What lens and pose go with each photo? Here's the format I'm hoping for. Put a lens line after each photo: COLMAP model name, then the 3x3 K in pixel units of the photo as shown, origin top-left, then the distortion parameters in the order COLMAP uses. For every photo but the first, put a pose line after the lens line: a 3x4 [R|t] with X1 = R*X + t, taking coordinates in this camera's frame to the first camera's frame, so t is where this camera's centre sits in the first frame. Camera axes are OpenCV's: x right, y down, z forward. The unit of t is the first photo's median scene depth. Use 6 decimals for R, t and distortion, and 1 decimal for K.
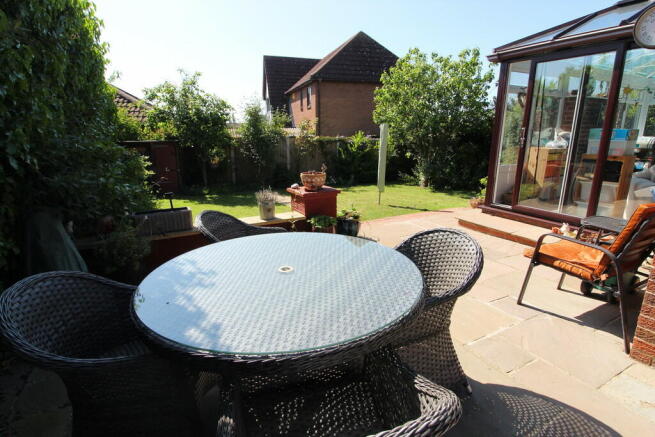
lens RADIAL K [[346.9, 0, 327.5], [0, 346.9, 218.5], [0, 0, 1]] dist [-0.000703, -0.000157]
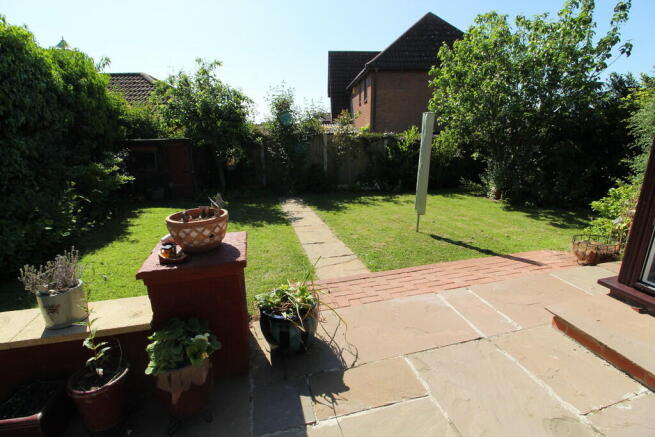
lens RADIAL K [[308.1, 0, 327.3], [0, 308.1, 214.1], [0, 0, 1]] dist [0.000826, -0.016114]
pose [[0.969910, 0.054591, -0.237263, 0.090952], [-0.049084, 0.998372, 0.029059, -0.063553], [0.238463, -0.016539, 0.971011, 0.278309]]
